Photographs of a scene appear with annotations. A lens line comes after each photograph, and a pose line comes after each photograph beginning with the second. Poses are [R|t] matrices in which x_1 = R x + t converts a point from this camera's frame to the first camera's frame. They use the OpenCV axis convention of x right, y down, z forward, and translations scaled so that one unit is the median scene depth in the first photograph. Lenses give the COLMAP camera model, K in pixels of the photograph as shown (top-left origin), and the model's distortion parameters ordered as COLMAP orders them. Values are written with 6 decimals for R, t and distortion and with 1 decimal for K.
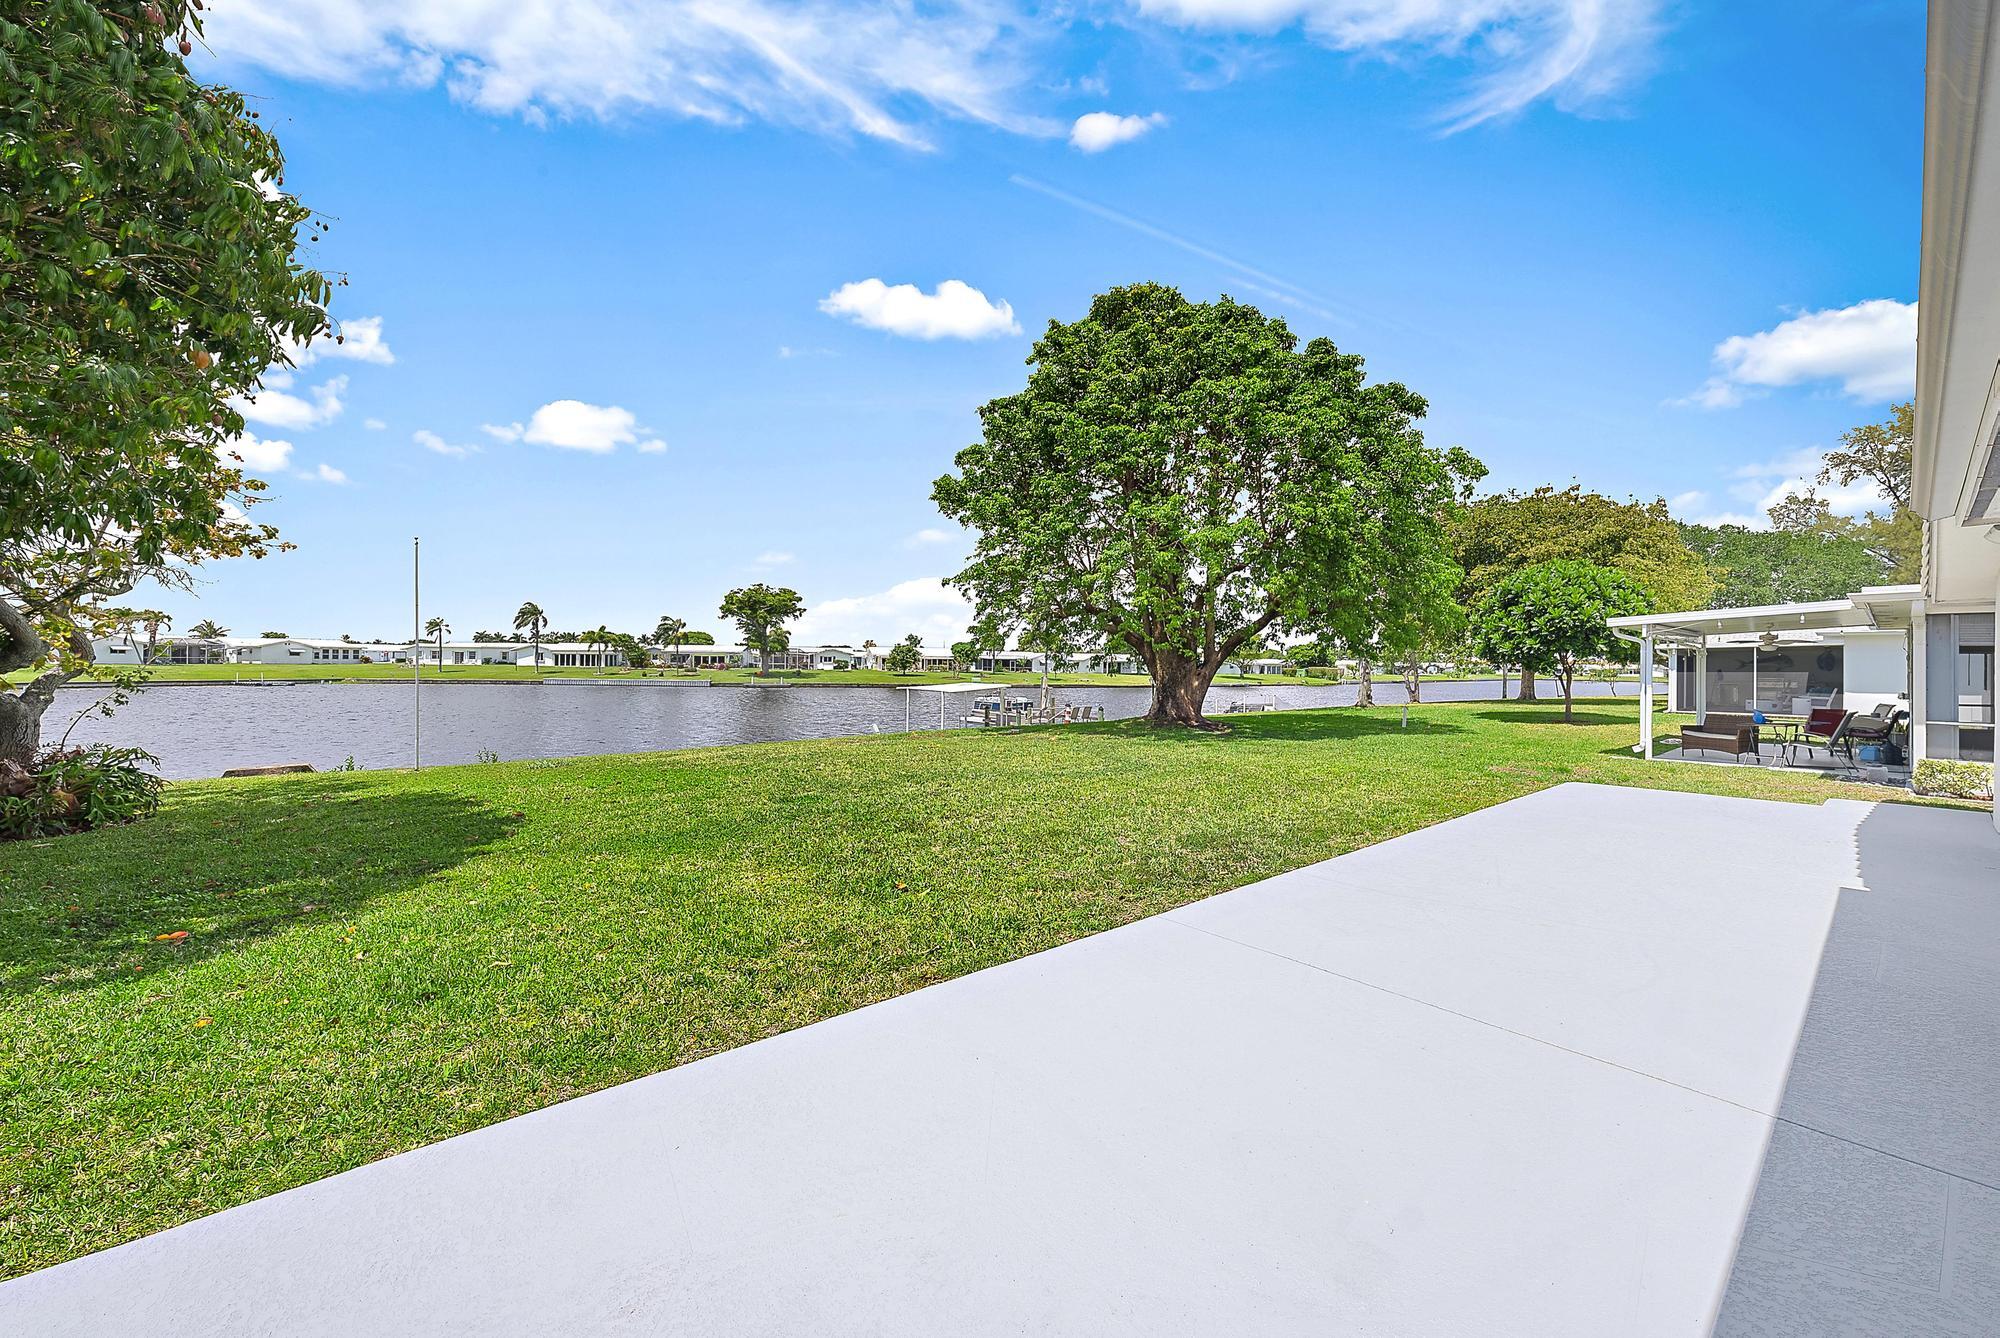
lens RADIAL K [[733.5, 0, 993.3], [0, 733.5, 656.3], [0, 0, 1]] dist [0.001316, 0.000092]
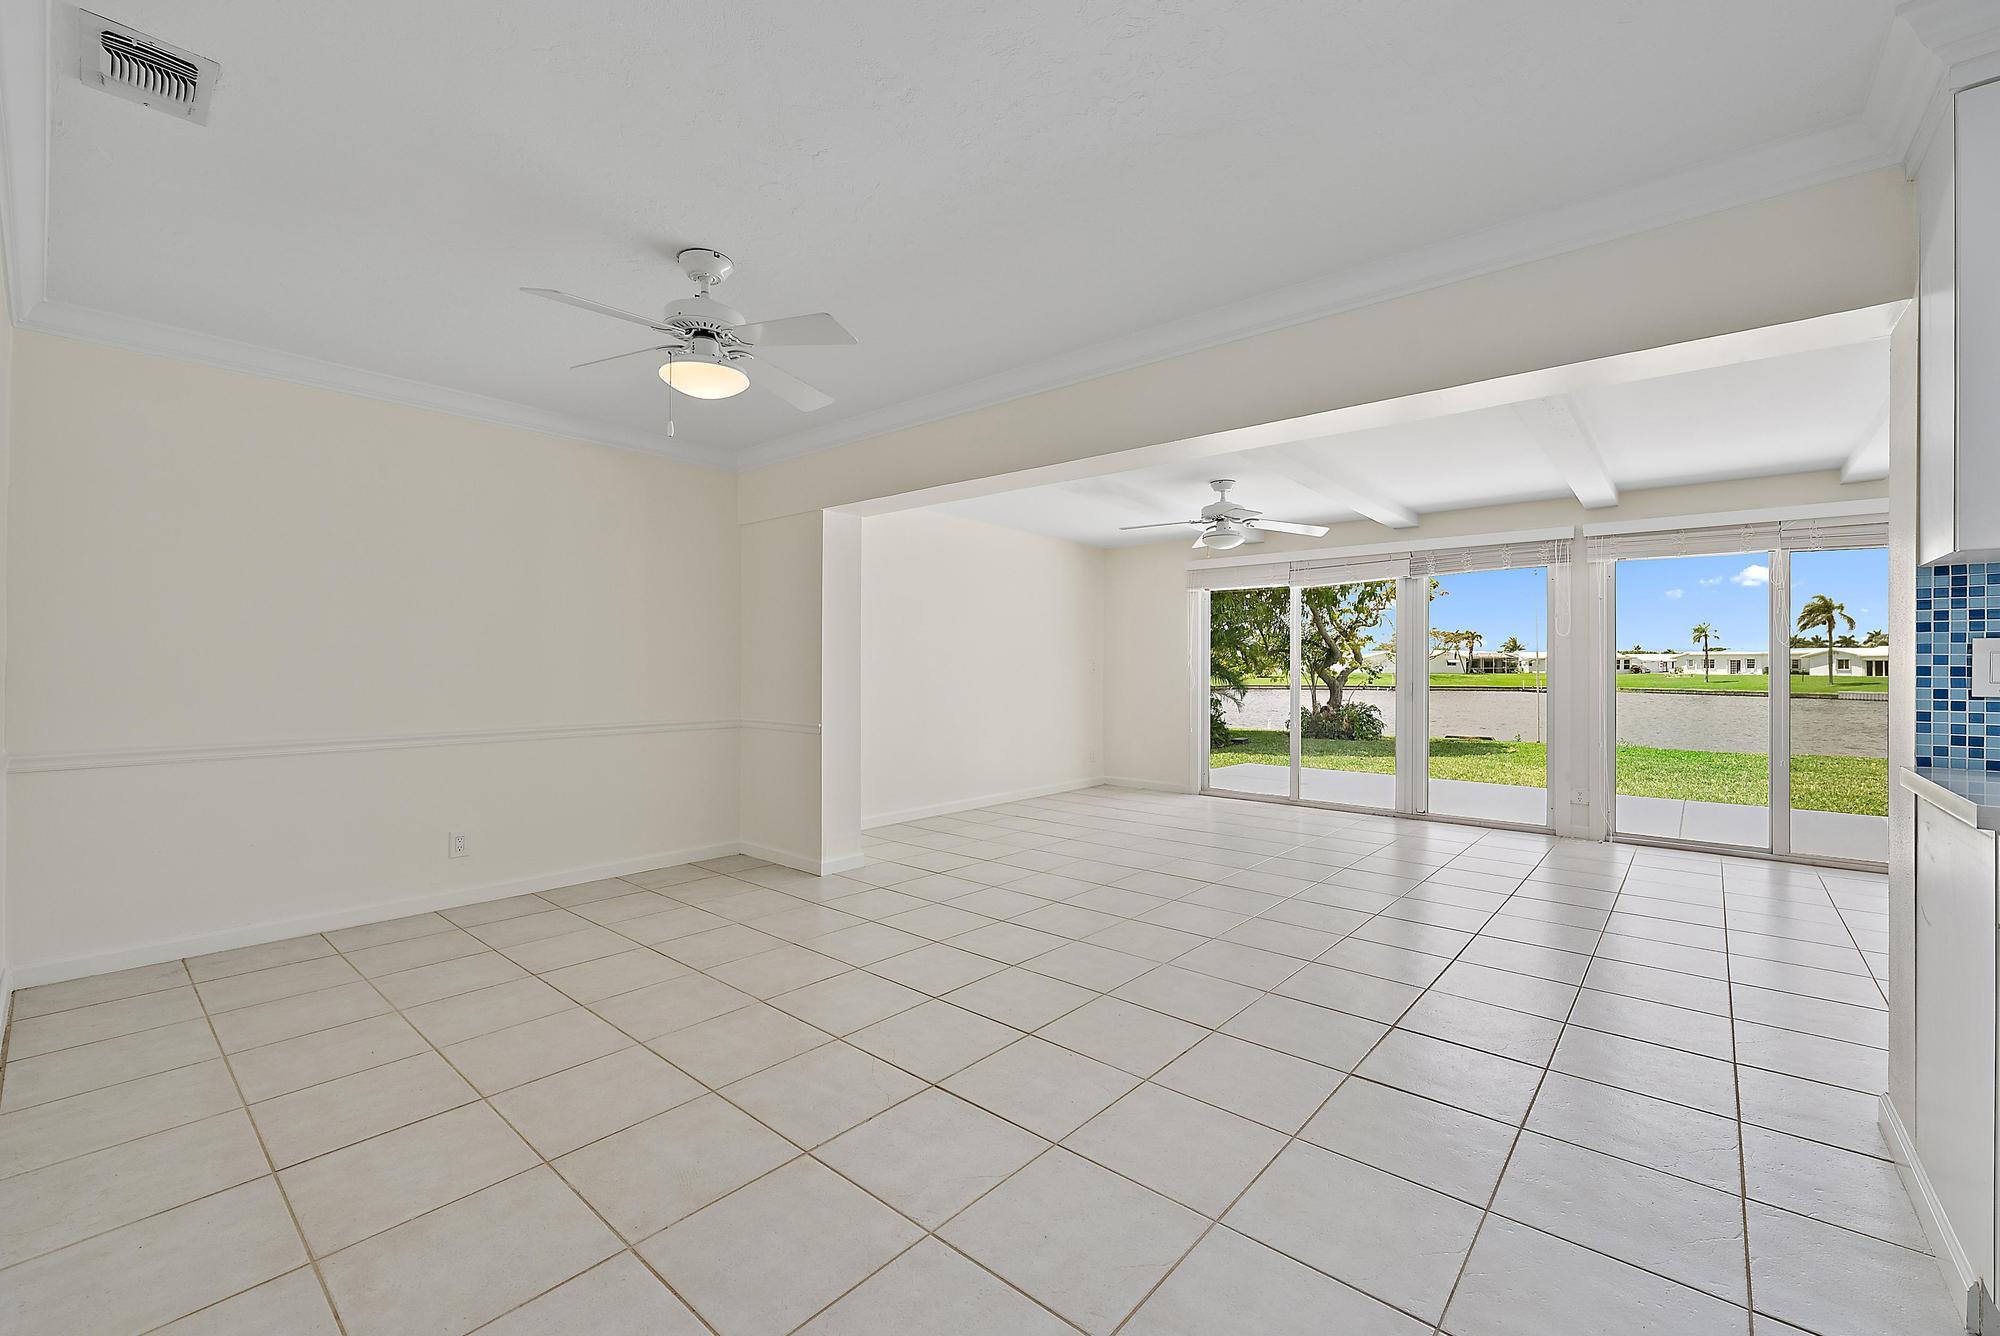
lens RADIAL K [[819.0, 0, 1009.0], [0, 819.0, 672.5], [0, 0, 1]] dist [-0.001793, -0.000116]
pose [[0.176244, -0.004095, -0.984338, 0.098446], [0.008686, 0.999959, -0.002605, 0.004115], [0.984308, -0.008091, 0.176272, -0.041884]]
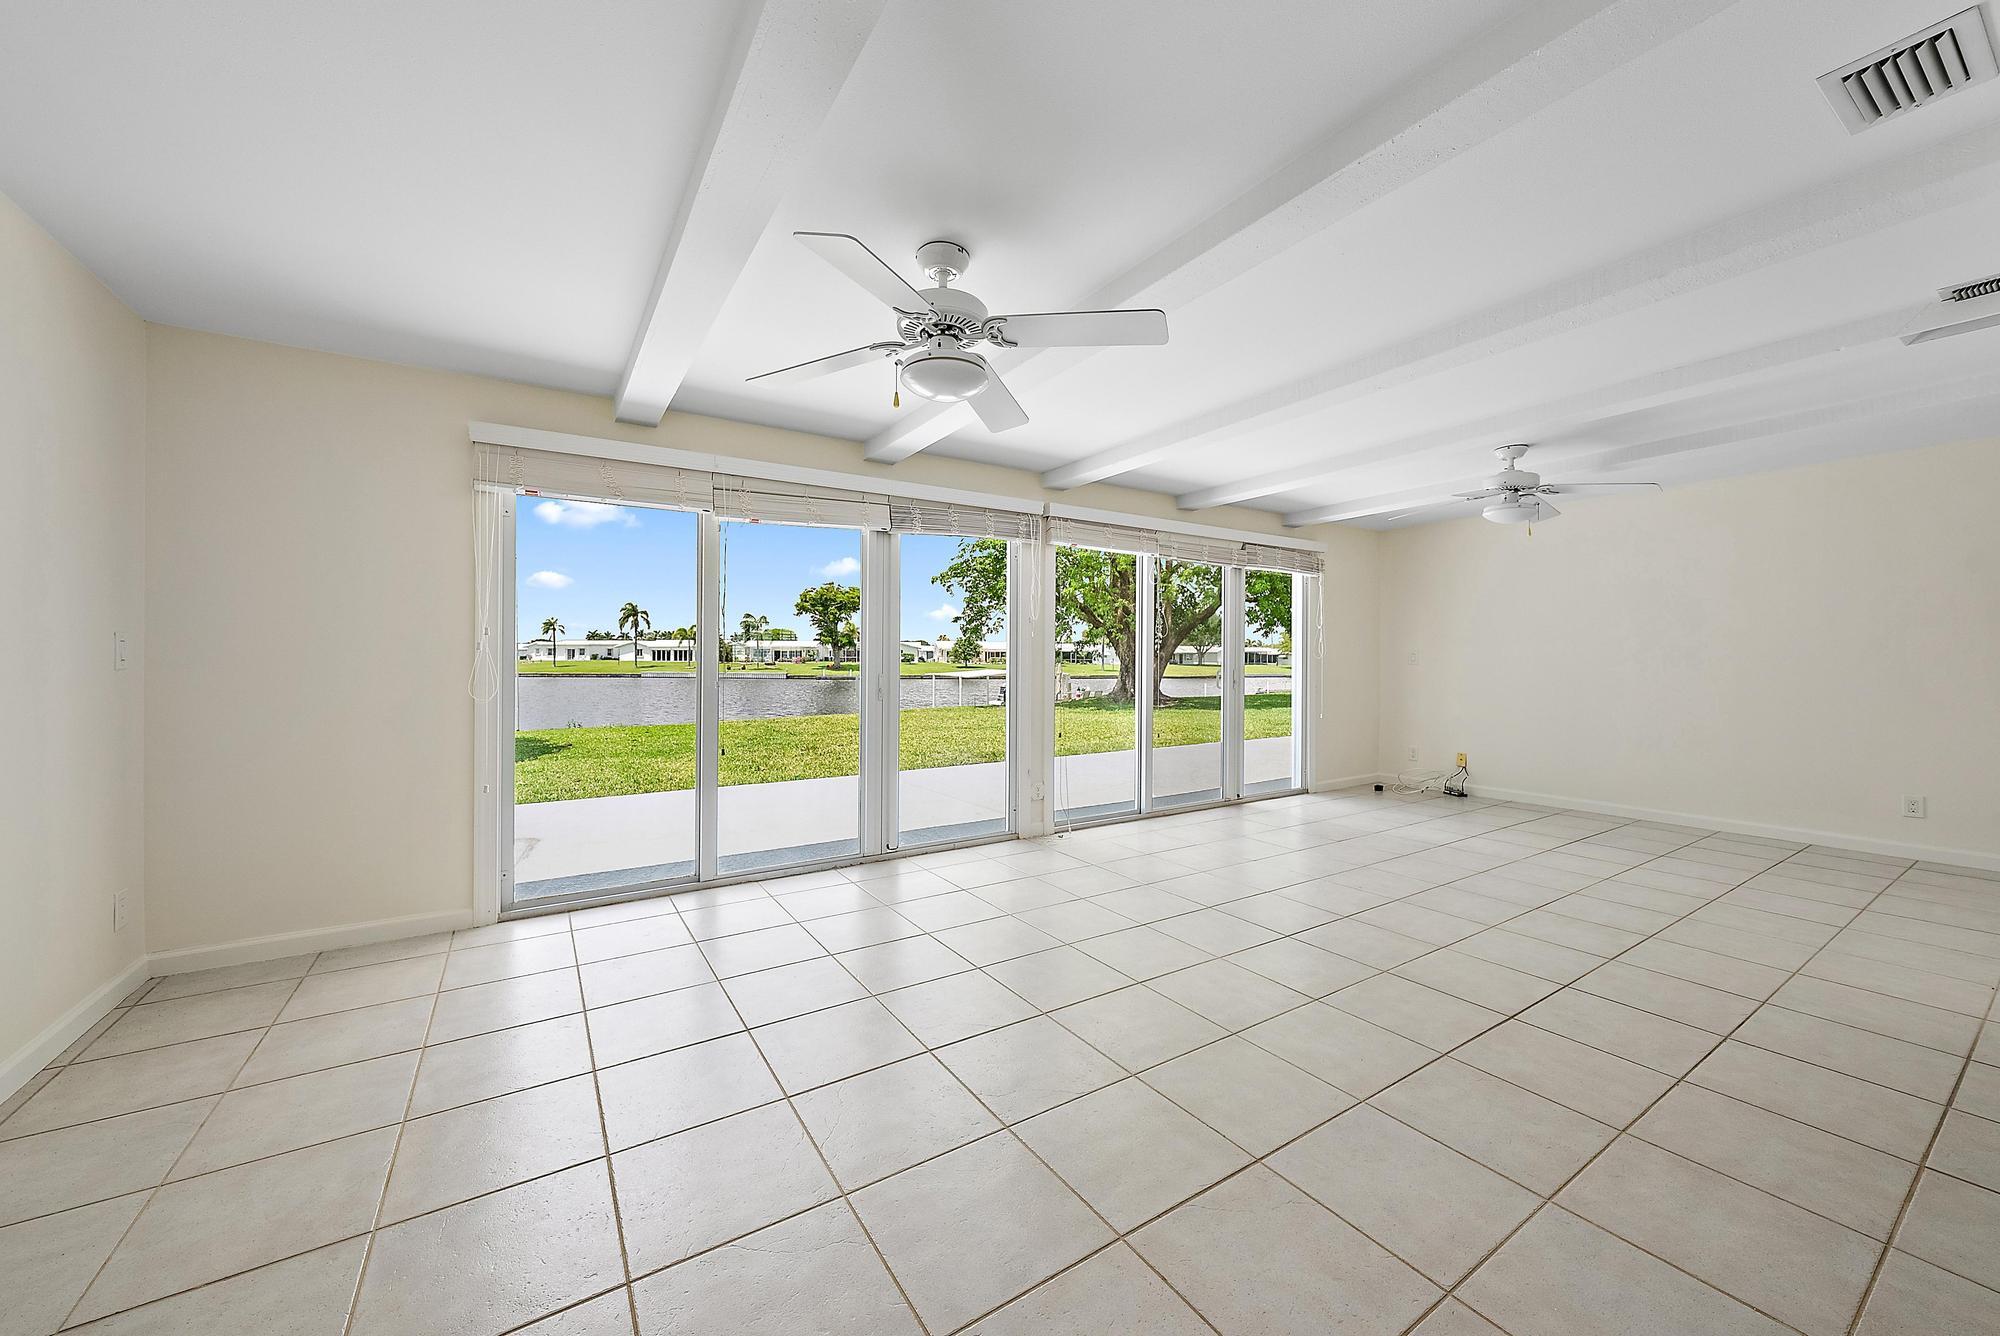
lens RADIAL K [[733.5, 0, 1000.6], [0, 733.5, 657.9], [0, 0, 1]] dist [0.001316, 0.000092]
pose [[0.994340, -0.007695, -0.105967, 0.040724], [0.008686, 0.999923, 0.008892, 0.003648], [0.105890, -0.009762, 0.994330, -0.040172]]
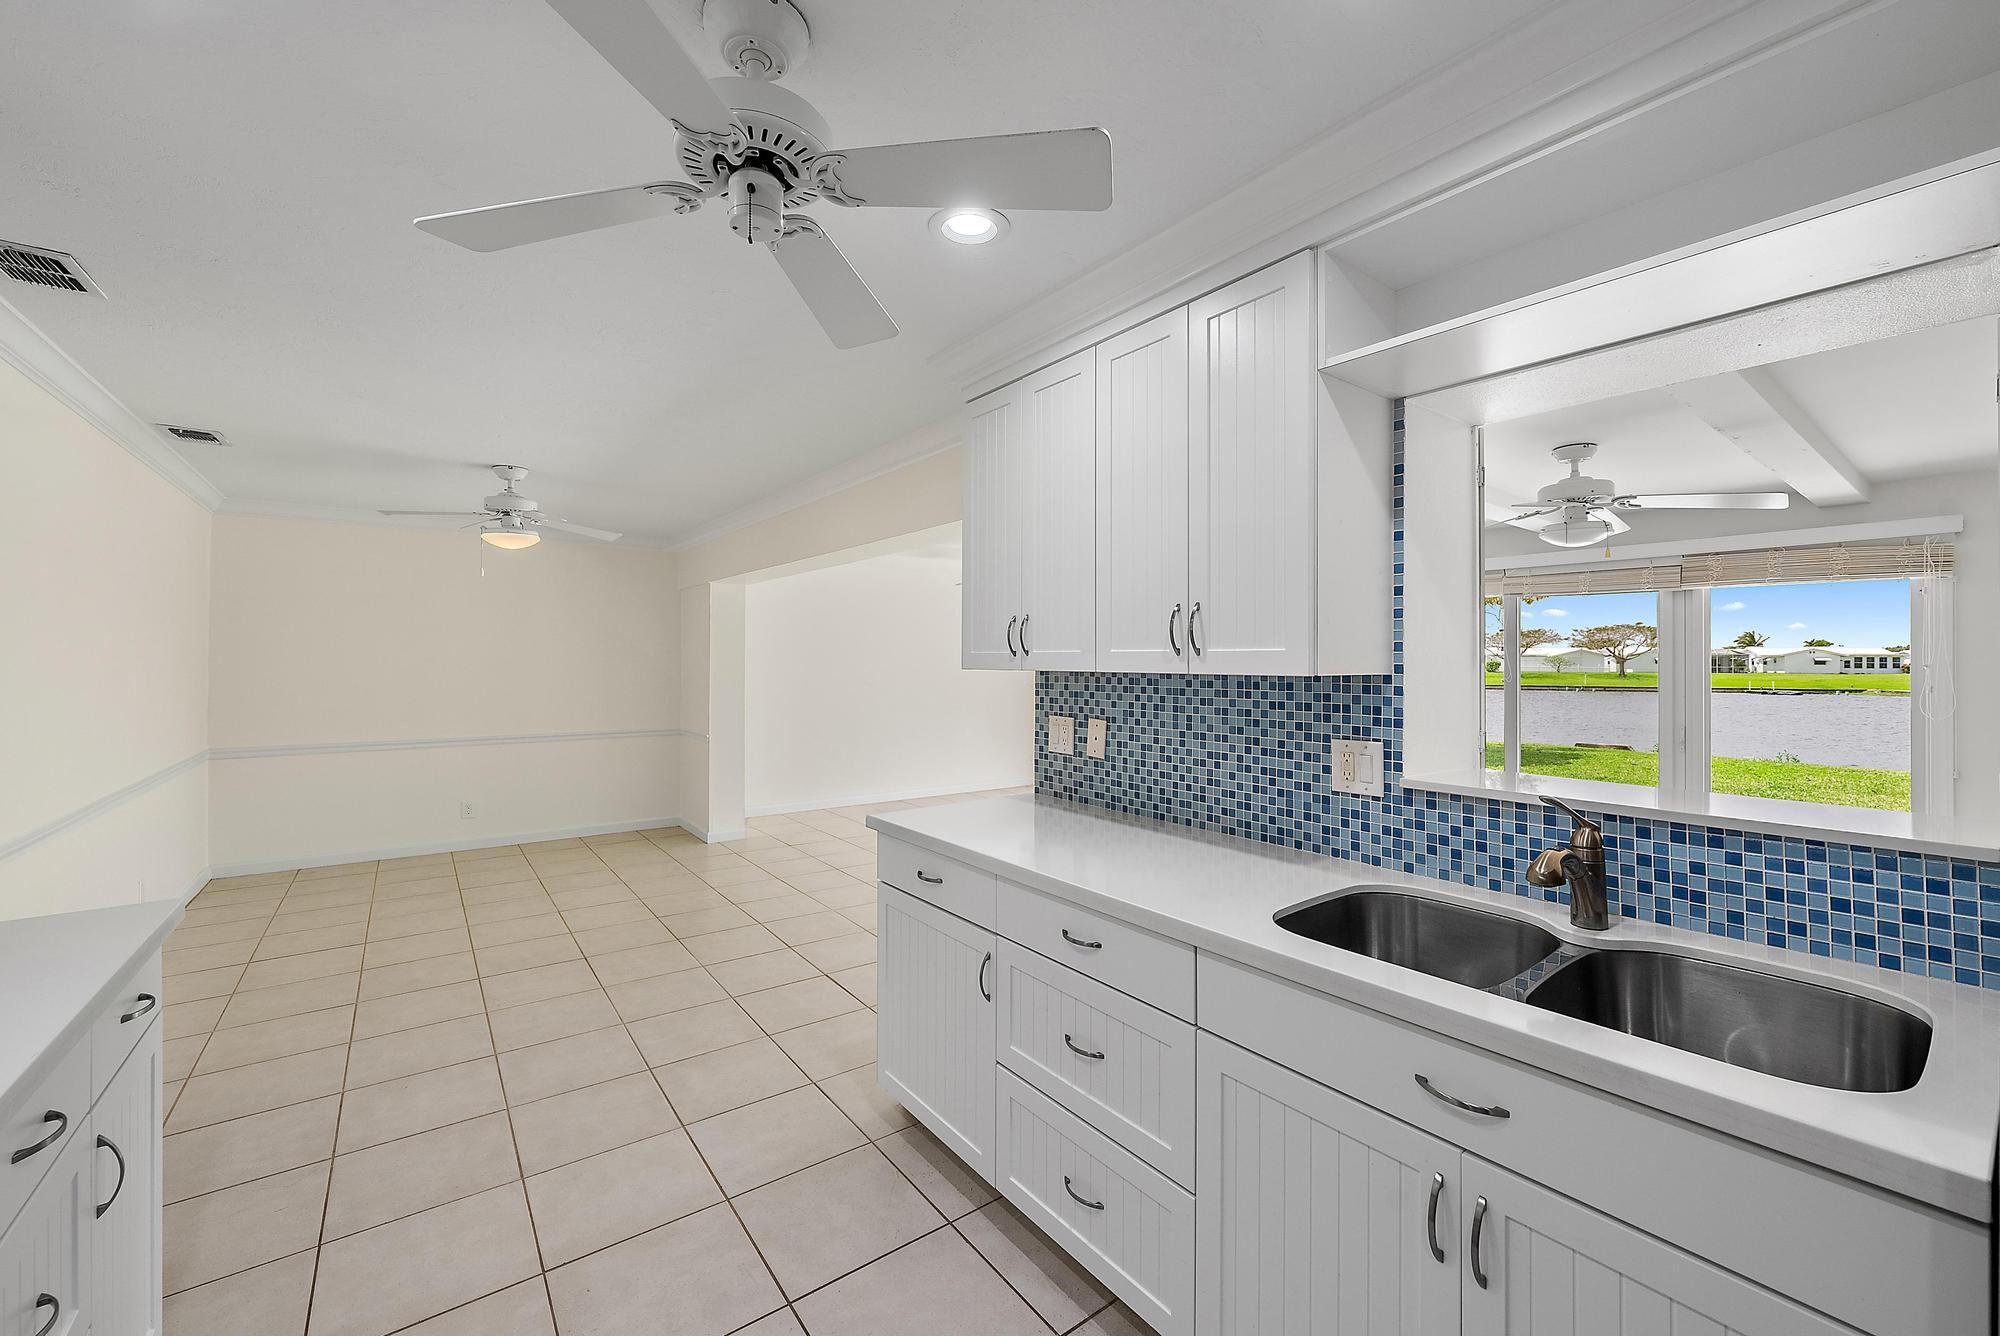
lens RADIAL K [[819.0, 0, 1012.1], [0, 819.0, 652.8], [0, 0, 1]] dist [-0.001793, -0.000116]
pose [[-0.029668, -0.020409, -0.999351, 0.118665], [0.004001, 0.999781, -0.020537, 0.001244], [0.999552, -0.004608, -0.029580, -0.012262]]
